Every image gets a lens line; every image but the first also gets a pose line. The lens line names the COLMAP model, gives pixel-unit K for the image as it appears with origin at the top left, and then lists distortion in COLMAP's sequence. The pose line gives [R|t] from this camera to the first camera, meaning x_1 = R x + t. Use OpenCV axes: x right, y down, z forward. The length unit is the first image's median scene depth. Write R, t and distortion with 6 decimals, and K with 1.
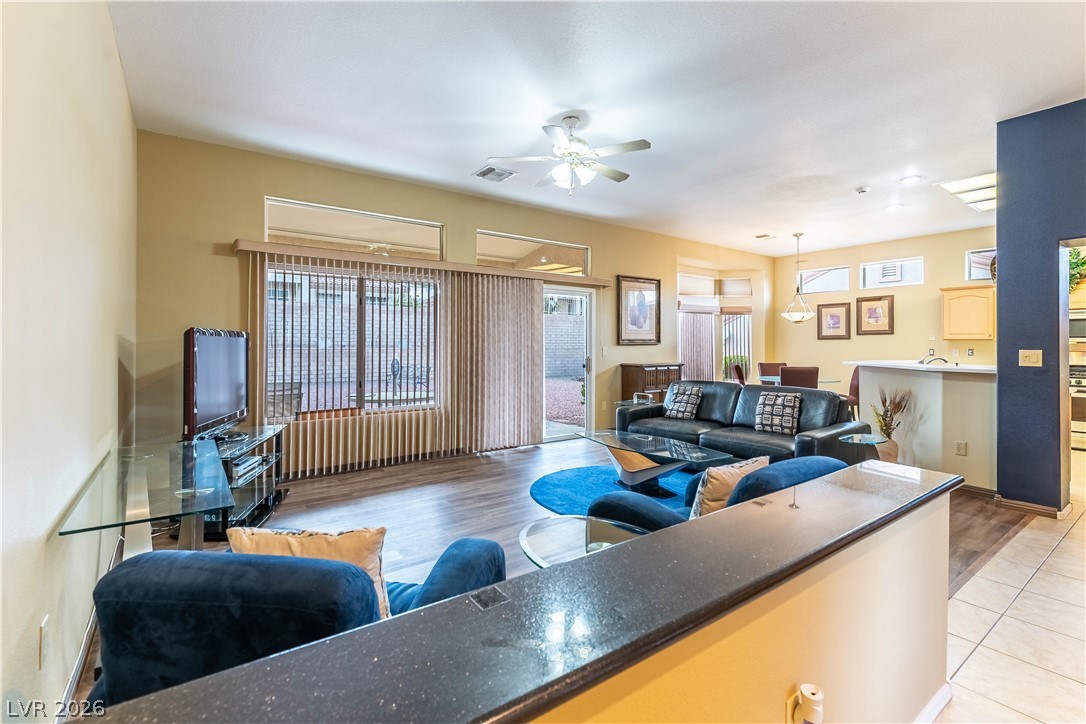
lens RADIAL K [[470.7, 0, 538.6], [0, 470.7, 345.0], [0, 0, 1]] dist [-0.003563, -0.000047]
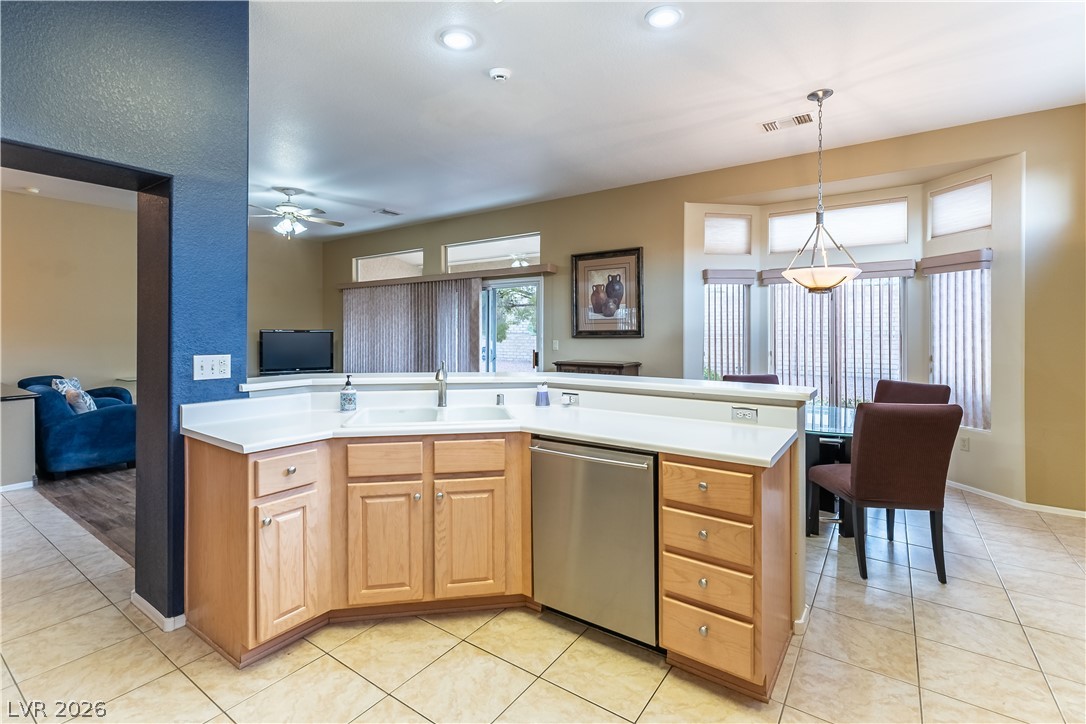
lens RADIAL K [[495.2, 0, 541.8], [0, 495.2, 334.6], [0, 0, 1]] dist [-0.004985, 0.000356]
pose [[0.344264, 0.002469, -0.938870, 0.925402], [0.000989, 0.999995, 0.002992, -0.008101], [0.938872, -0.001959, 0.344260, 0.608363]]
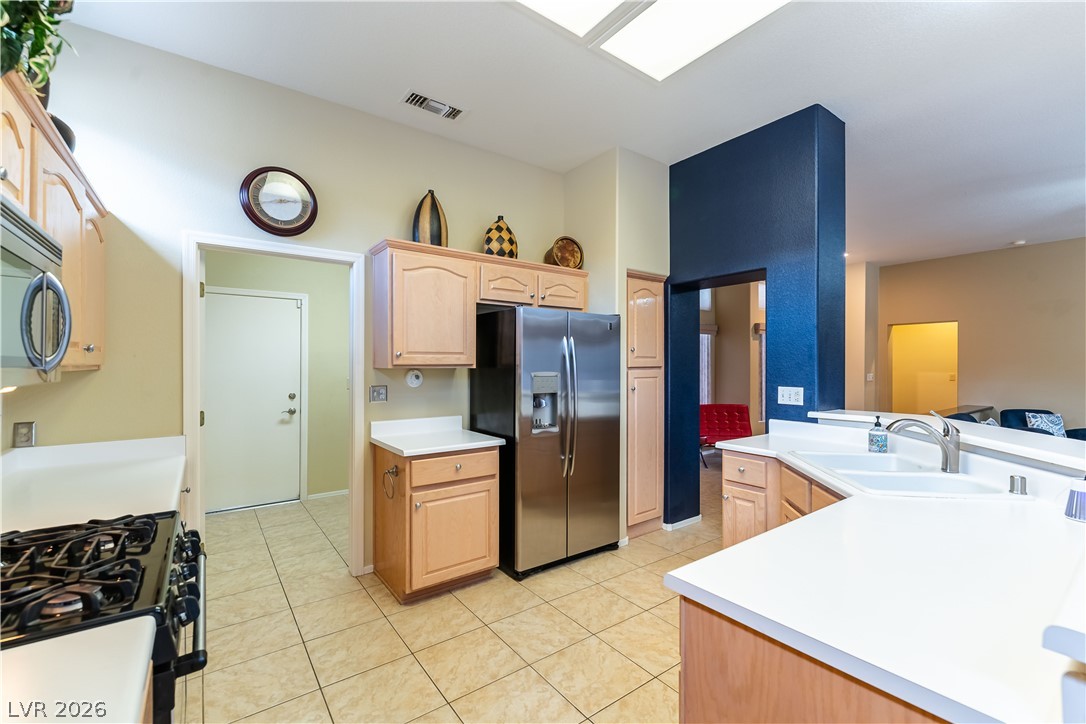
lens RADIAL K [[470.7, 0, 532.7], [0, 470.7, 368.7], [0, 0, 1]] dist [-0.003563, -0.000047]
pose [[-0.999671, -0.007009, -0.024678, 0.792001], [-0.007237, 0.999932, 0.009151, -0.012856], [0.024612, 0.009326, -0.999654, 0.932773]]
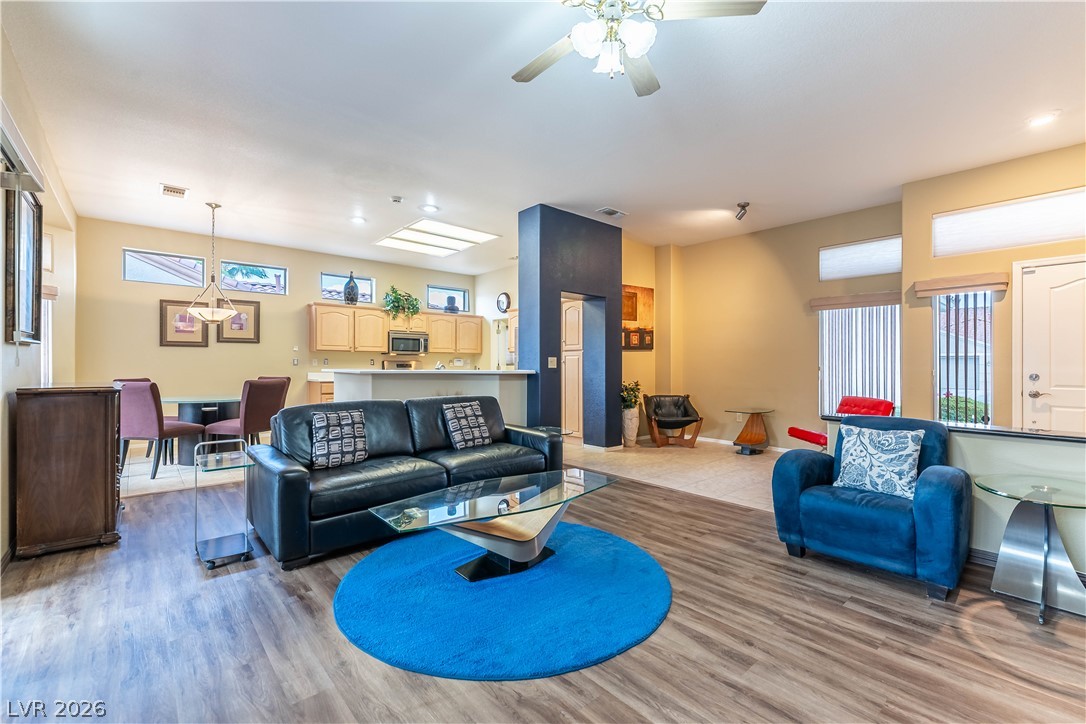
lens RADIAL K [[470.7, 0, 547.1], [0, 470.7, 360.9], [0, 0, 1]] dist [-0.003563, -0.000047]
pose [[-0.103602, 0.001229, 0.994618, -0.253109], [-0.005323, 0.999984, -0.001790, 0.012012], [-0.994605, -0.005479, -0.103594, 0.565834]]
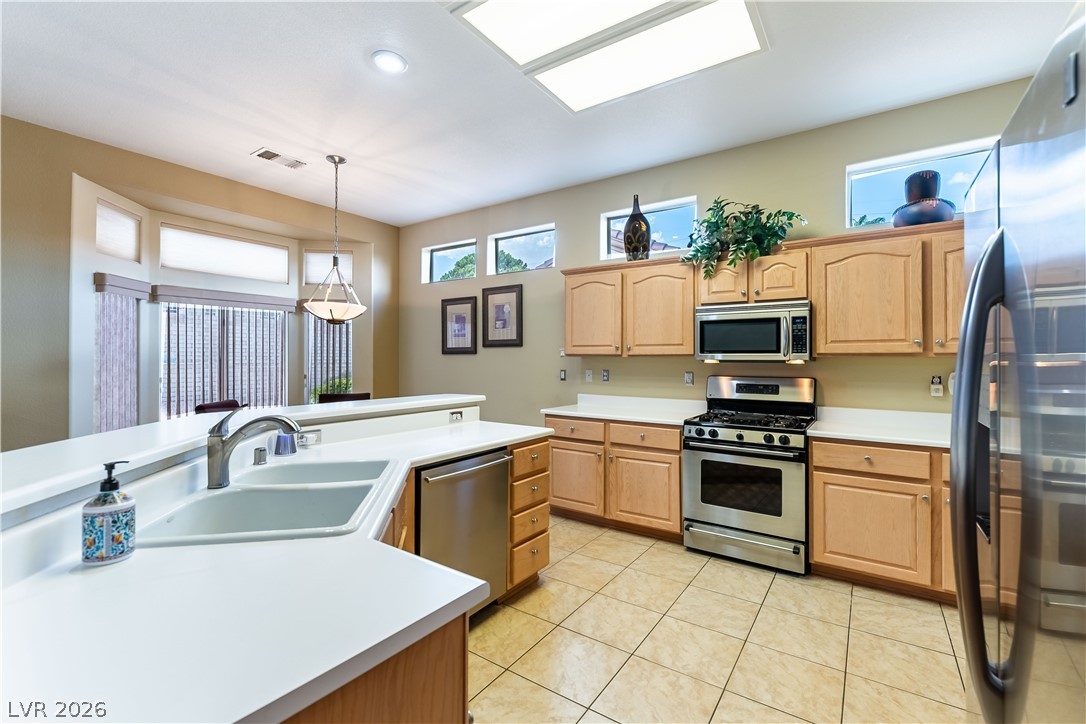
lens RADIAL K [[470.7, 0, 537.6], [0, 470.7, 351.7], [0, 0, 1]] dist [-0.003563, -0.000047]
pose [[0.938691, 0.006552, 0.344698, 0.599302], [-0.001051, 0.999869, -0.016145, -0.005573], [-0.344759, 0.014793, 0.938575, 0.431089]]
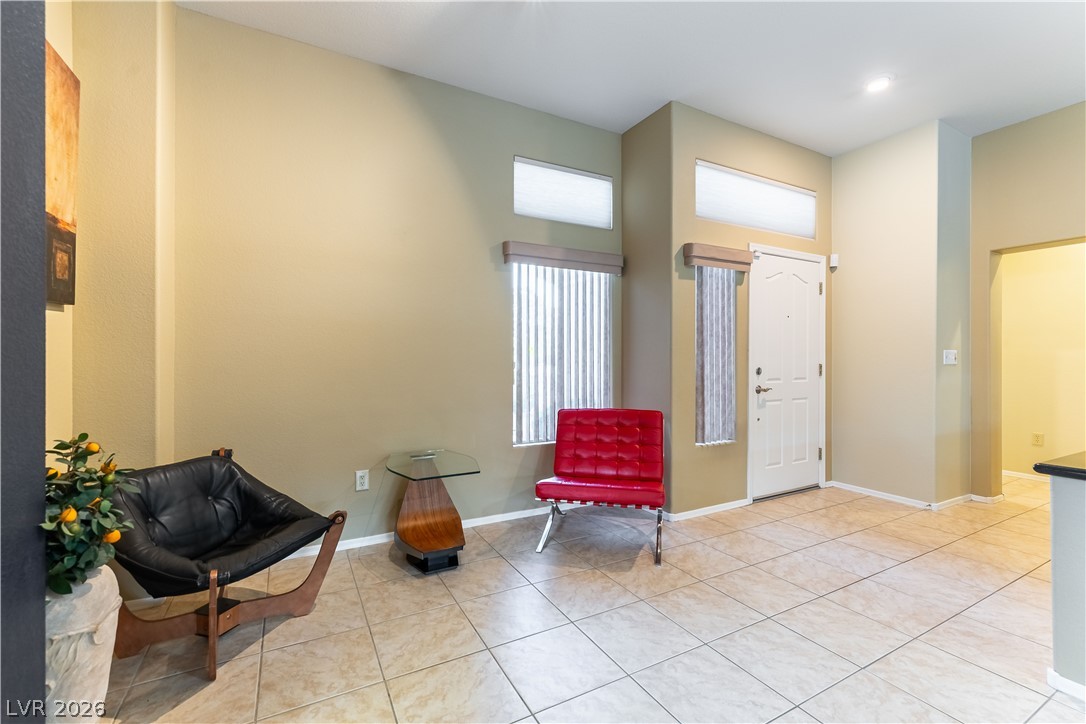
lens RADIAL K [[470.7, 0, 549.1], [0, 470.7, 359.5], [0, 0, 1]] dist [-0.003563, -0.000047]
pose [[-0.993509, -0.008956, 0.113403, 0.402900], [-0.008251, 0.999944, 0.006687, 0.012870], [-0.113456, 0.005708, -0.993527, 0.477847]]
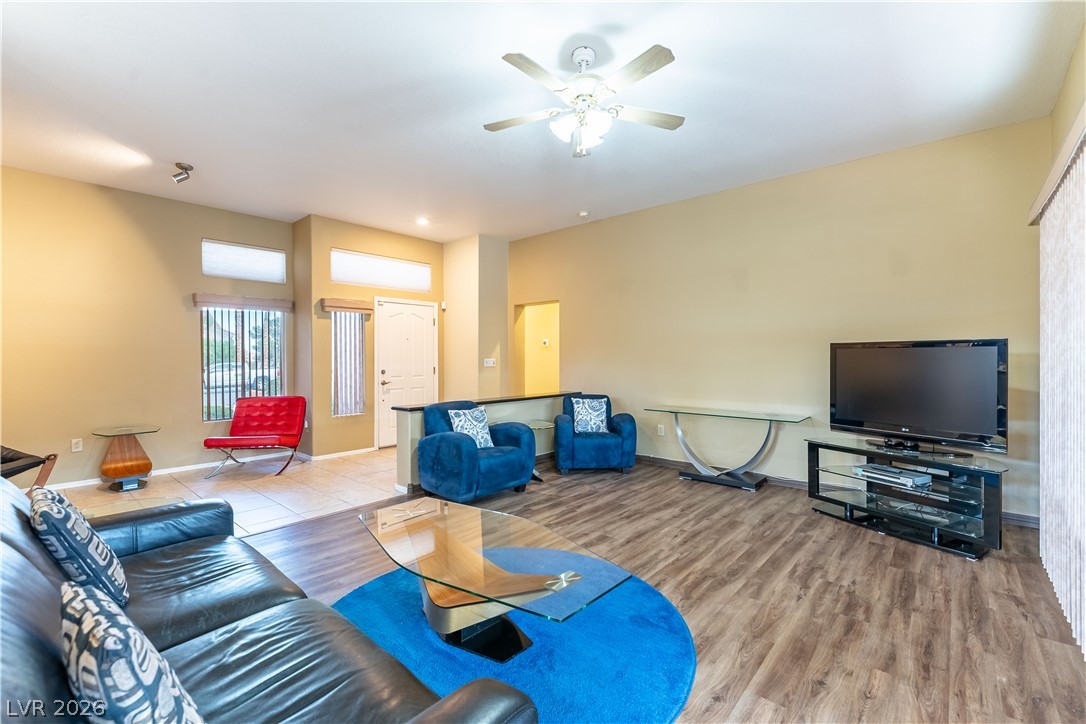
lens RADIAL K [[470.7, 0, 548.4], [0, 470.7, 361.2], [0, 0, 1]] dist [-0.003563, -0.000047]
pose [[-0.970603, -0.000307, -0.240687, 0.146858], [-0.002170, 0.999970, 0.007476, 0.000111], [0.240678, 0.007779, -0.970574, 0.856238]]
